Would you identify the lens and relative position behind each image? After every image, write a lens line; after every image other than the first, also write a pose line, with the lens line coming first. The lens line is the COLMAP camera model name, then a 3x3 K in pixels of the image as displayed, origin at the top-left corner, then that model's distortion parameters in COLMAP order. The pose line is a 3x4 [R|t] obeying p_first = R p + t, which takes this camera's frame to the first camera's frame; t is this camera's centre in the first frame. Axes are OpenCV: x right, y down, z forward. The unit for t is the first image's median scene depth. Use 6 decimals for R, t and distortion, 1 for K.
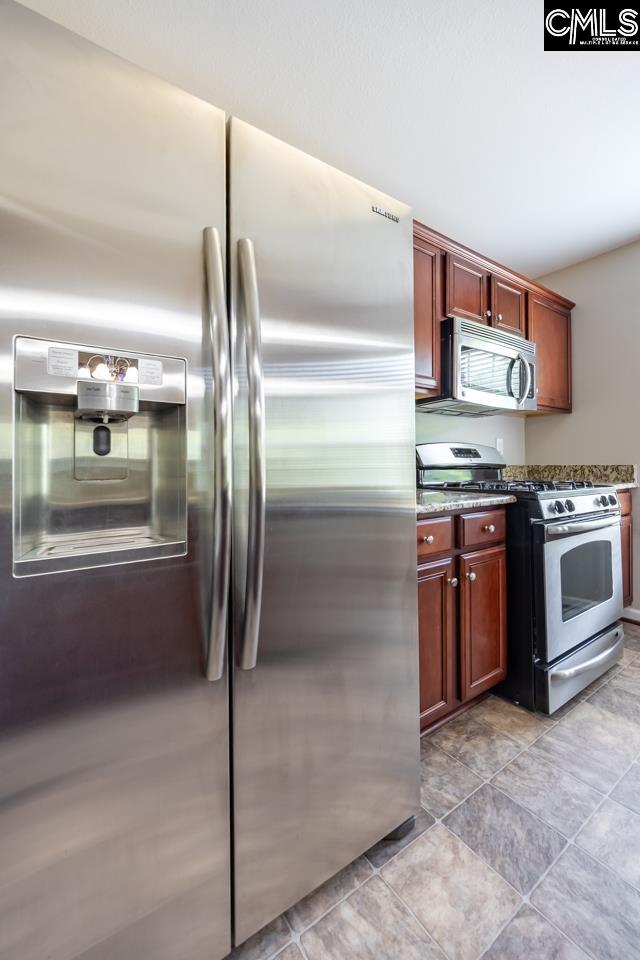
lens RADIAL K [[399.2, 0, 322.4], [0, 399.2, 443.3], [0, 0, 1]] dist [-0.027250, 0.019648]
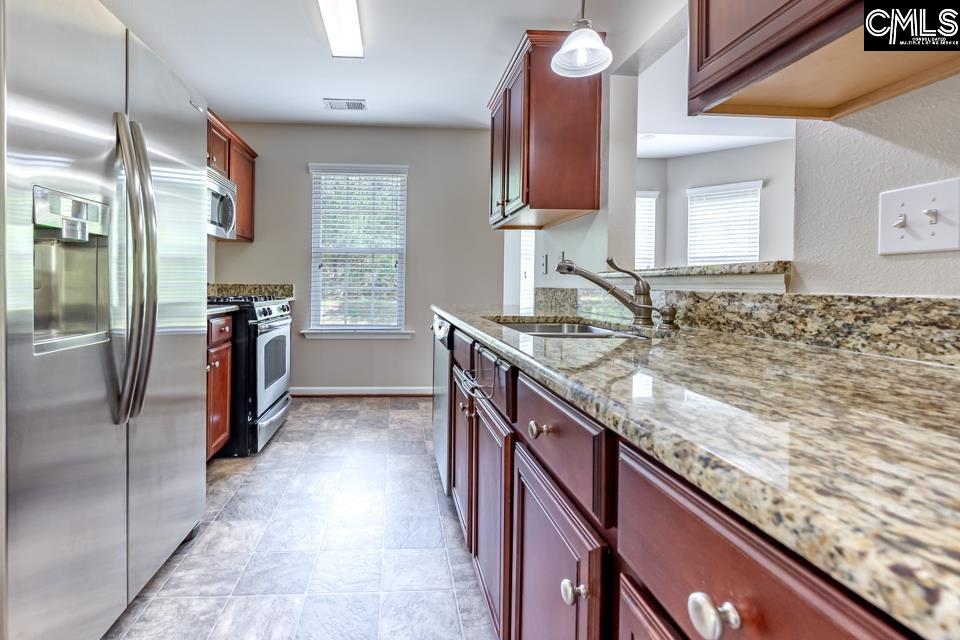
lens RADIAL K [[409.8, 0, 477.3], [0, 409.8, 283.6], [0, 0, 1]] dist [0.002218, 0.000668]
pose [[0.411409, 0.000991, 0.911451, -0.432450], [-0.045734, 0.998762, 0.019558, -0.007053], [-0.910303, -0.049731, 0.410945, -0.302236]]
